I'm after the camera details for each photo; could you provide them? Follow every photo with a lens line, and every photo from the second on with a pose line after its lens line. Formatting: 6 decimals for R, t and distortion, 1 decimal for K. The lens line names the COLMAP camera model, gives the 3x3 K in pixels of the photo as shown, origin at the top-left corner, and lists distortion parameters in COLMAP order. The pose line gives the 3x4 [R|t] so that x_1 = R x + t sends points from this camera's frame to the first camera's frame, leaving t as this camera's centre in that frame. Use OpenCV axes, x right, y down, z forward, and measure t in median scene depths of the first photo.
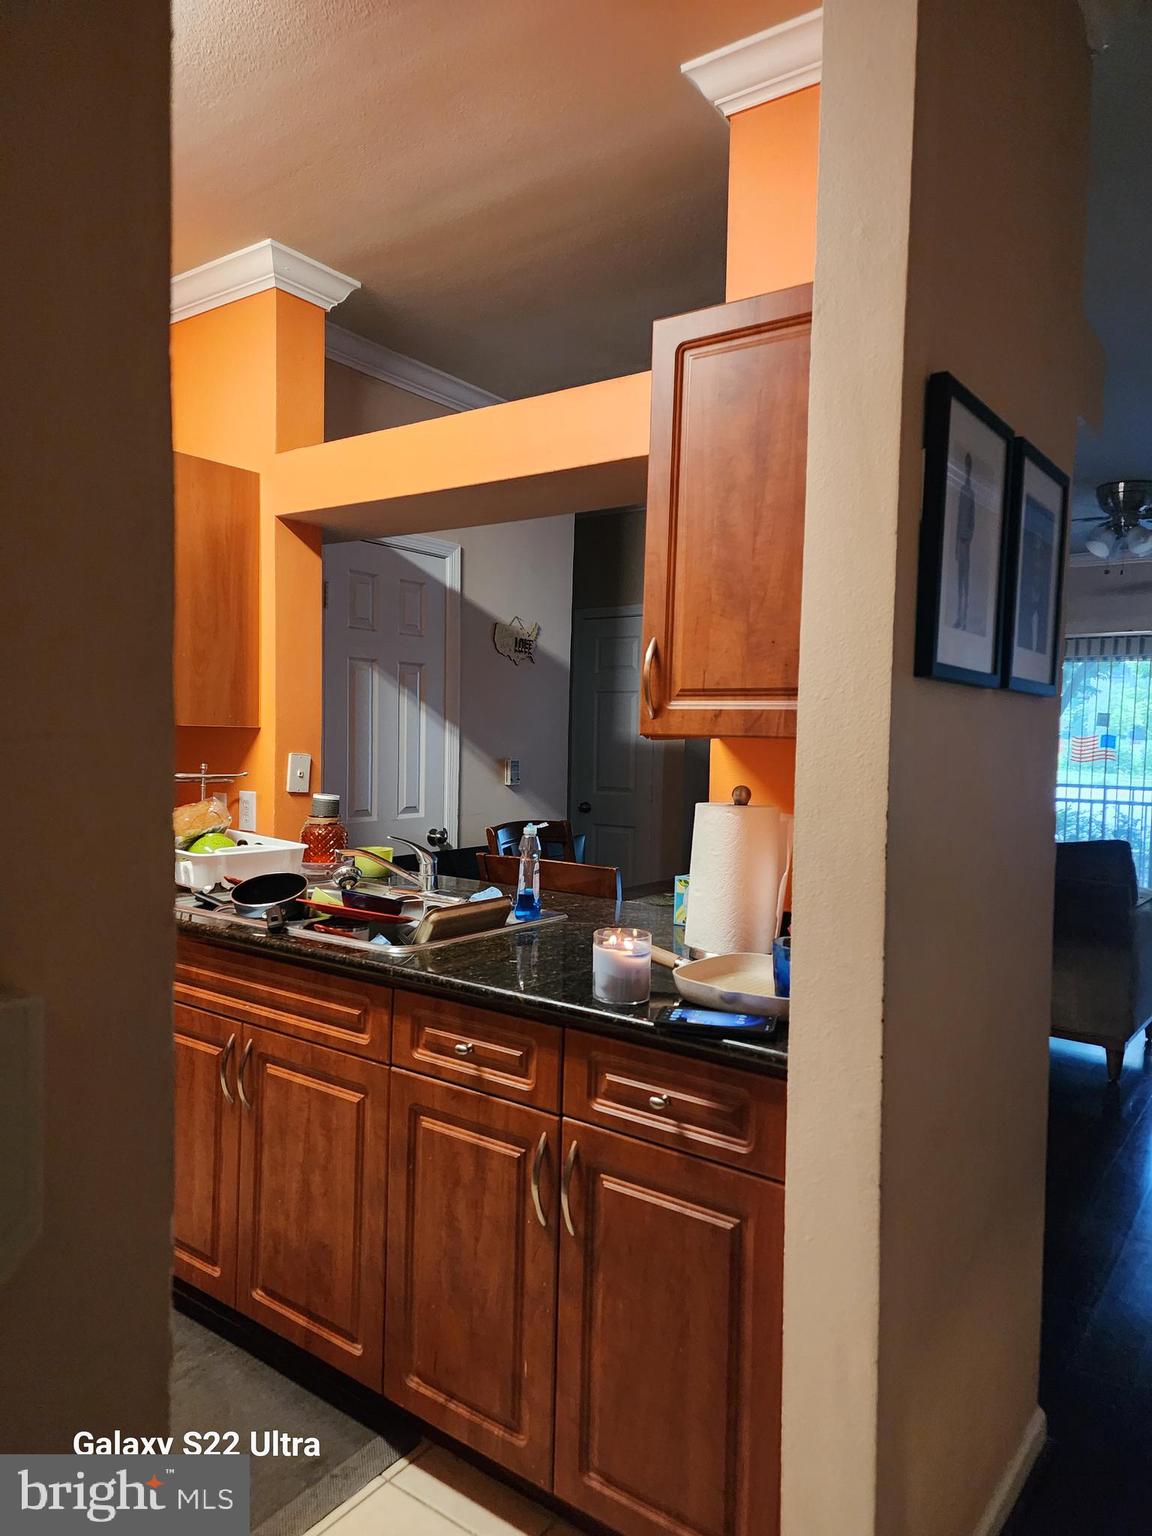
lens RADIAL K [[1023.5, 0, 575.9], [0, 1023.5, 792.9], [0, 0, 1]] dist [0.089174, -0.081361]
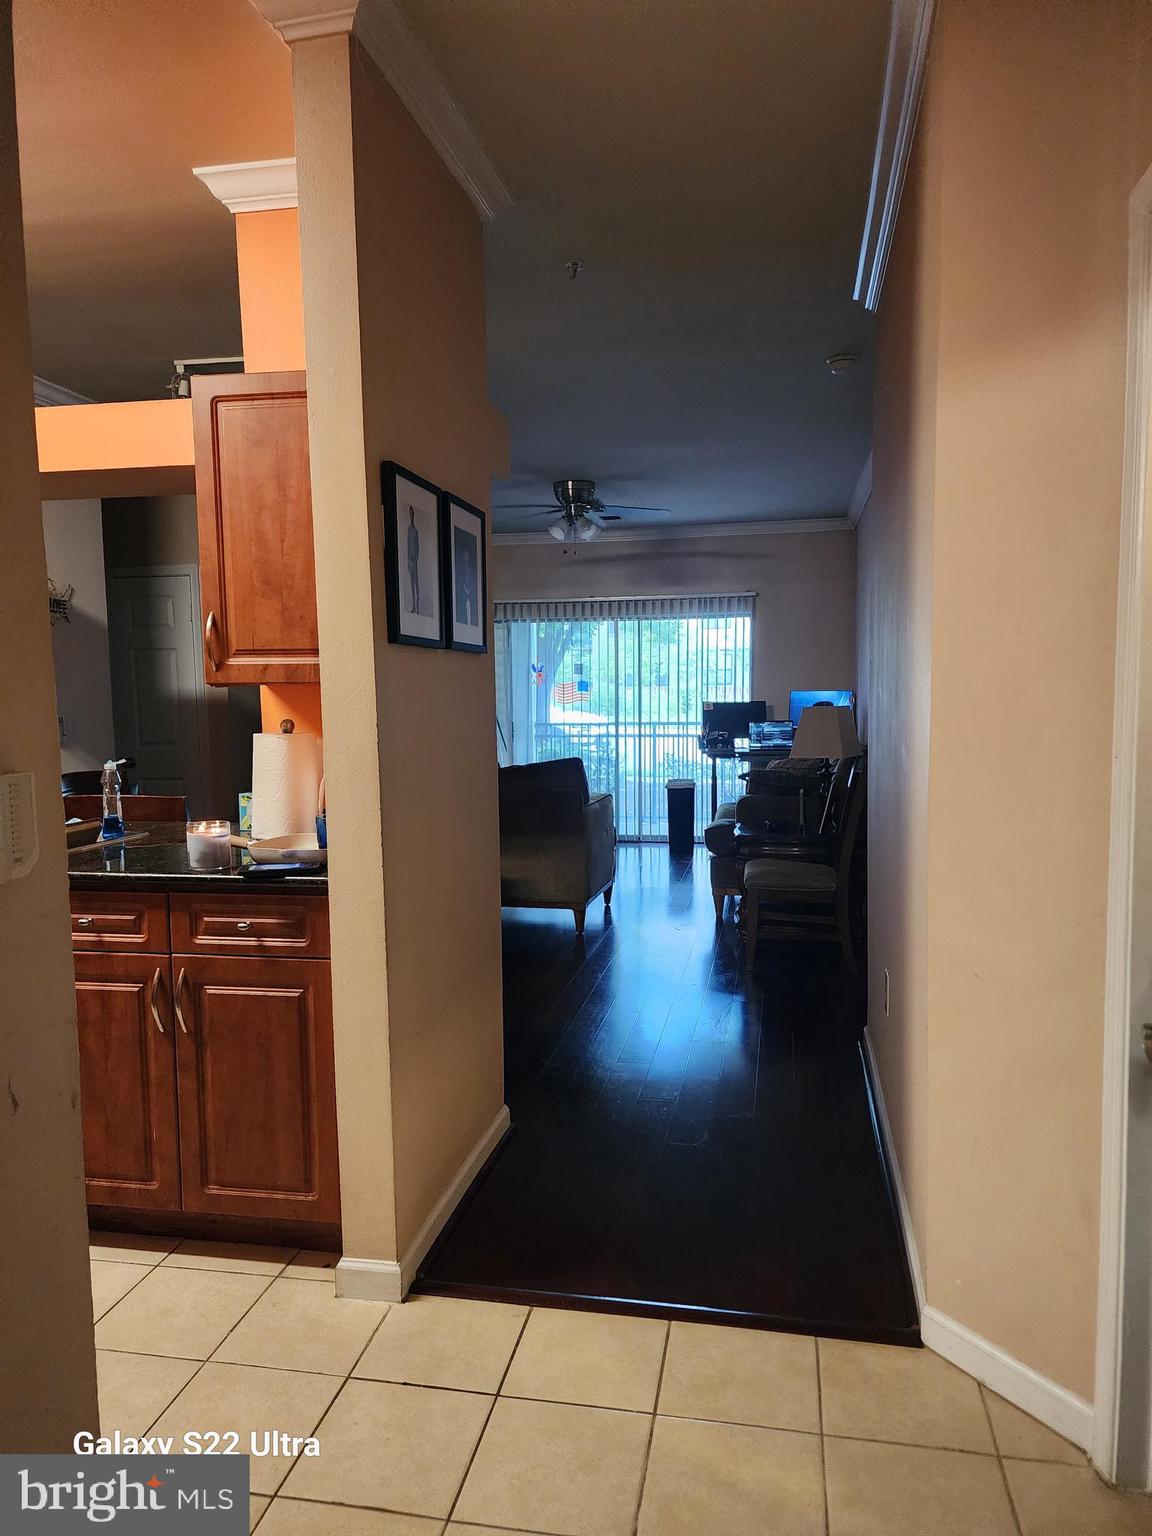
lens RADIAL K [[1023.5, 0, 575.9], [0, 1023.5, 792.9], [0, 0, 1]] dist [0.089174, -0.081361]
pose [[0.905940, -0.073425, 0.416991, -0.084841], [0.055345, 0.996935, 0.055302, 0.043077], [-0.419773, -0.027021, 0.907227, -0.502979]]
